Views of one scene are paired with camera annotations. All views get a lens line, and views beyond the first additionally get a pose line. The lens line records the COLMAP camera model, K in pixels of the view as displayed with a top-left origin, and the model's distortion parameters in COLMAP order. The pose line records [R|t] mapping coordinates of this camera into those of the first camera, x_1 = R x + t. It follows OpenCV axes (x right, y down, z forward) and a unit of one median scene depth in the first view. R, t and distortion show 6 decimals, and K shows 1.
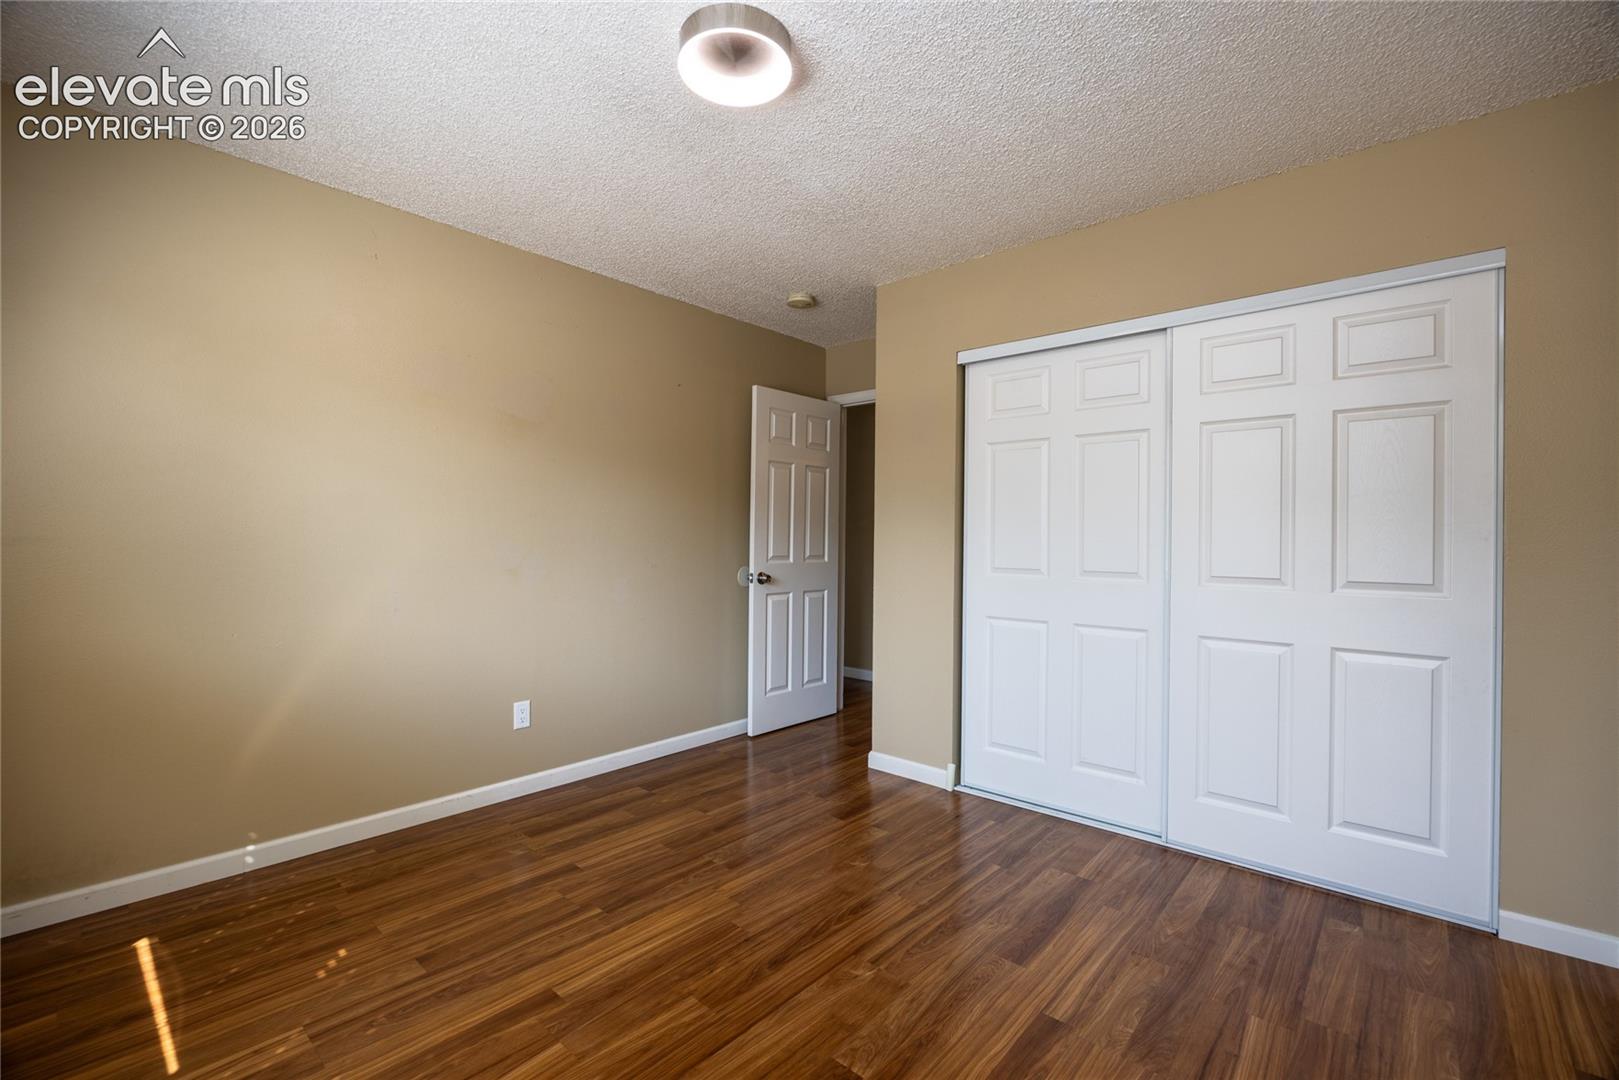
lens RADIAL K [[720.7, 0, 813.1], [0, 720.7, 532.0], [0, 0, 1]] dist [0.012349, 0.000099]
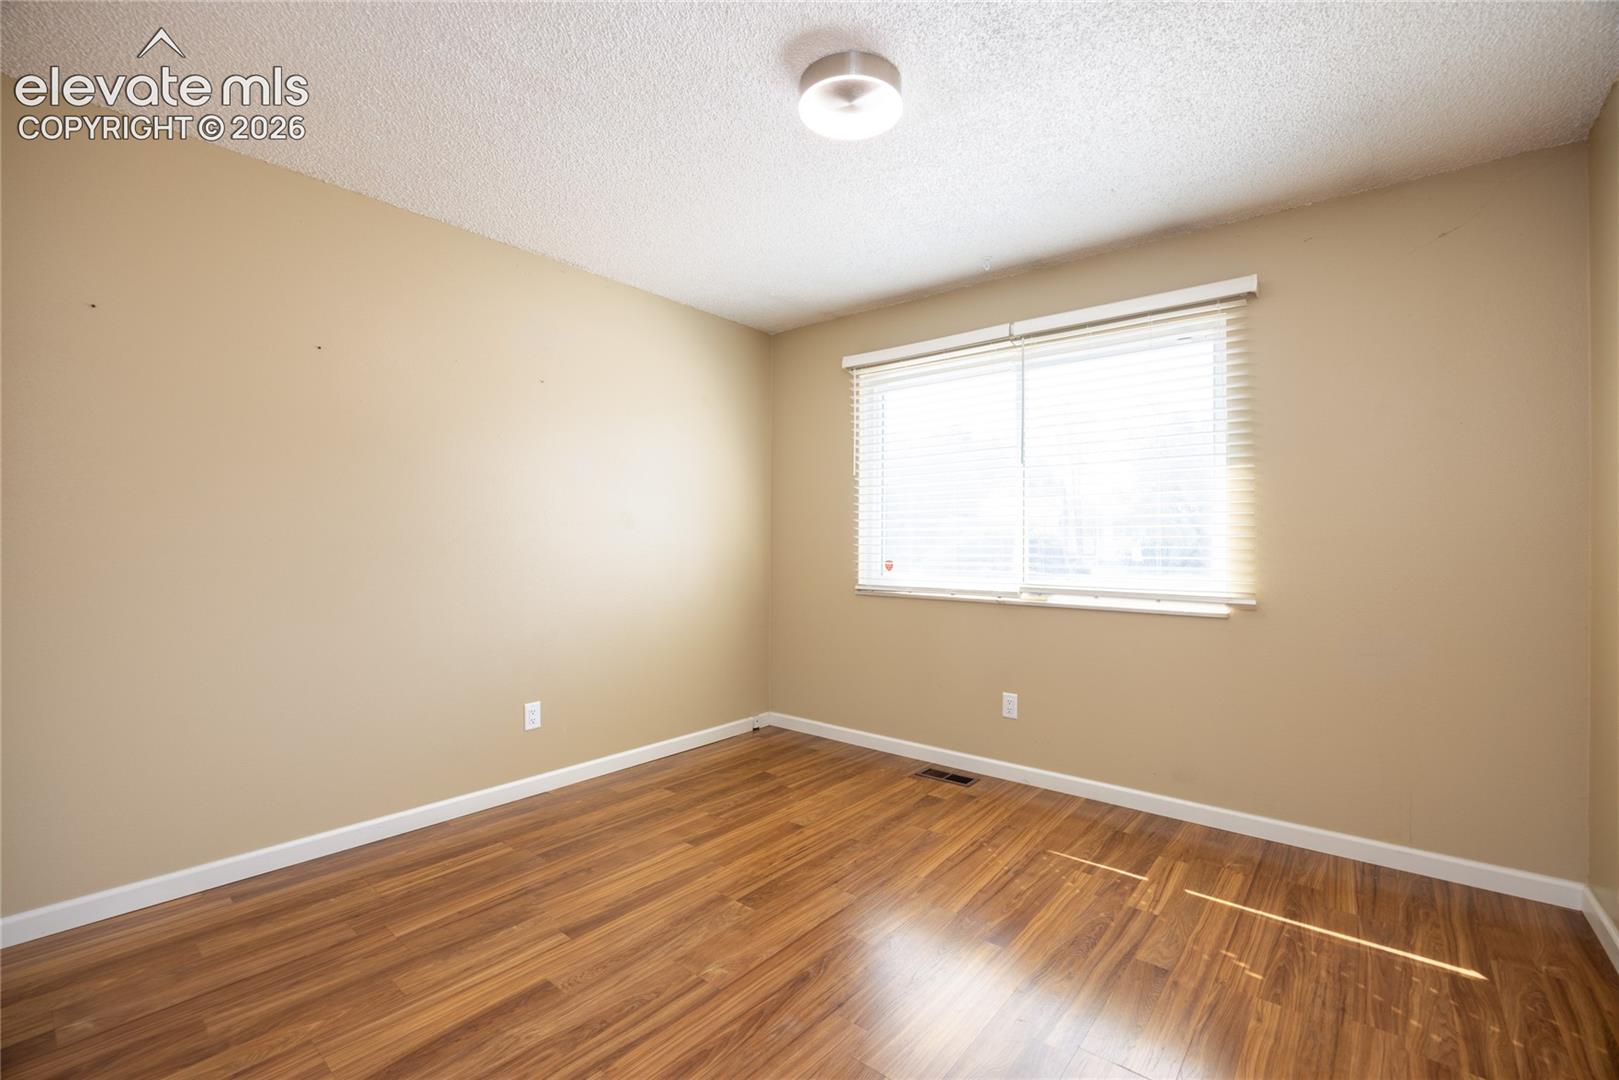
lens RADIAL K [[720.7, 0, 806.3], [0, 720.7, 534.5], [0, 0, 1]] dist [0.012349, 0.000099]
pose [[-0.999651, -0.014017, -0.022376, -0.025857], [-0.013729, 0.999821, -0.012994, 0.016470], [0.022554, -0.012682, -0.999665, 2.012867]]
